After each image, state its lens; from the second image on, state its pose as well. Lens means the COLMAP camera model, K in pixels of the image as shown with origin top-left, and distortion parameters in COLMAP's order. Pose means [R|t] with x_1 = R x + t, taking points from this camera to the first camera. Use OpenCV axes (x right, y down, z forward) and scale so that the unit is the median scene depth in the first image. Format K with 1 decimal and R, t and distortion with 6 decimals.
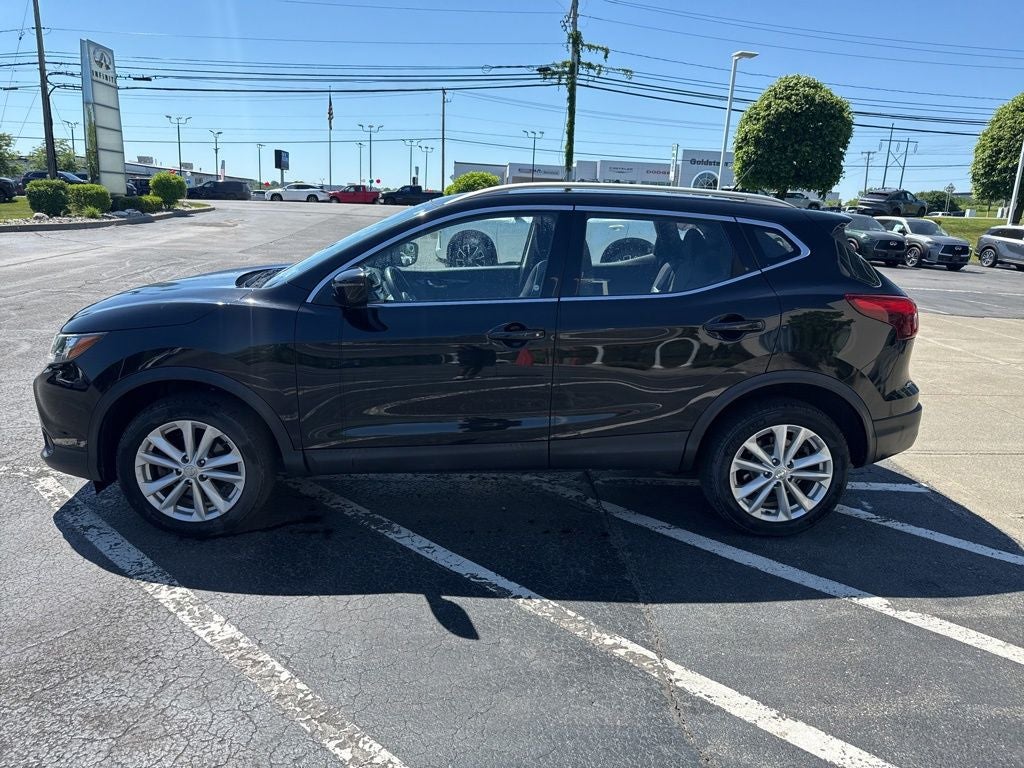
lens RADIAL K [[723.7, 0, 510.9], [0, 723.7, 383.3], [0, 0, 1]] dist [0.004649, -0.004828]
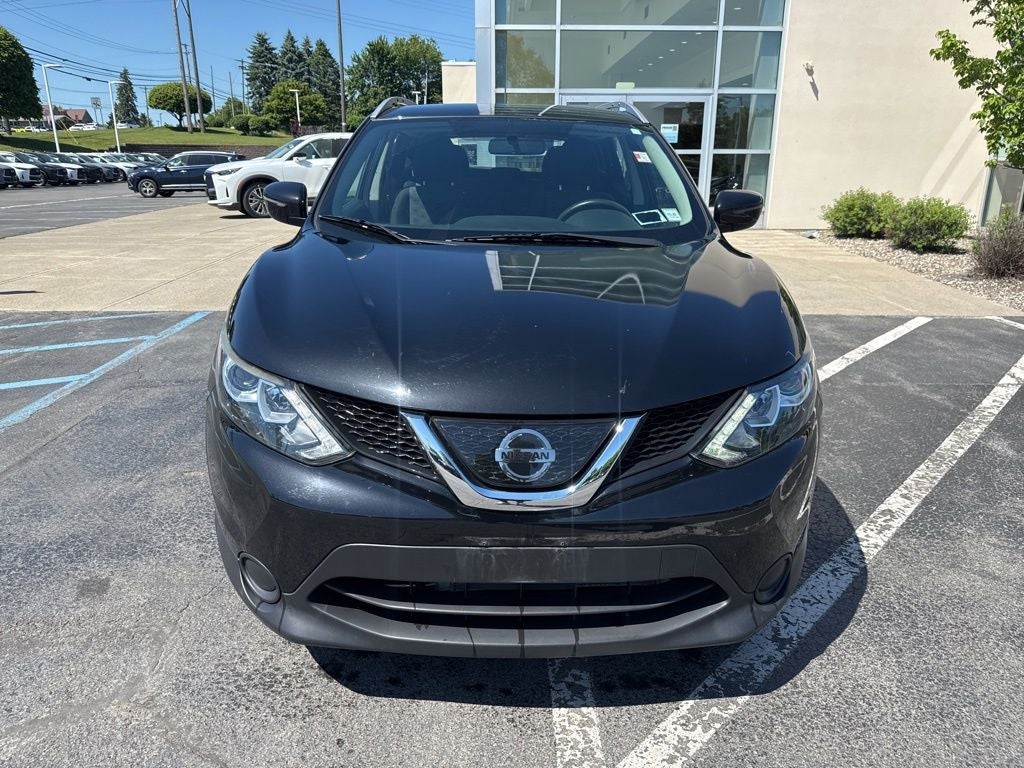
lens RADIAL K [[725.0, 0, 516.2], [0, 725.0, 382.6], [0, 0, 1]] dist [0.021256, -0.033438]
pose [[0.018928, -0.342268, 0.939412, -0.152826], [0.233154, 0.915187, 0.328744, -0.038991], [-0.972256, 0.212805, 0.097124, 0.151768]]
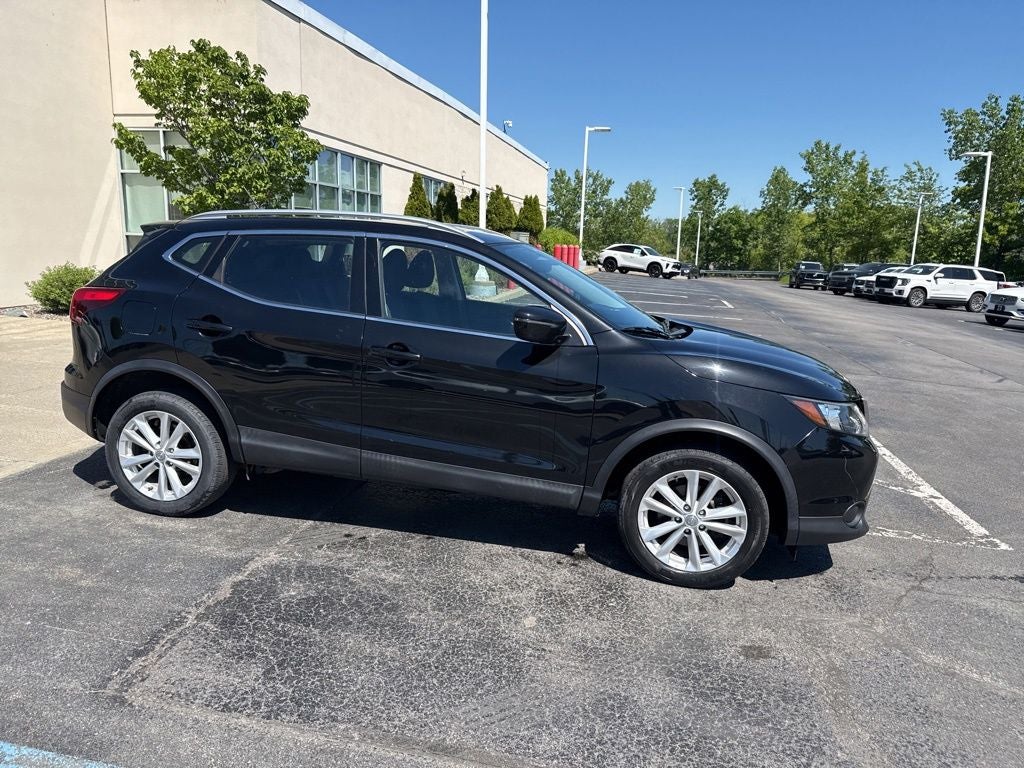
lens RADIAL K [[725.0, 0, 516.2], [0, 725.0, 382.6], [0, 0, 1]] dist [0.021256, -0.033438]
pose [[-0.968998, -0.126446, 0.212261, -0.054527], [-0.024937, 0.904780, 0.425149, -0.081147], [-0.245808, 0.406675, -0.879883, 0.314513]]
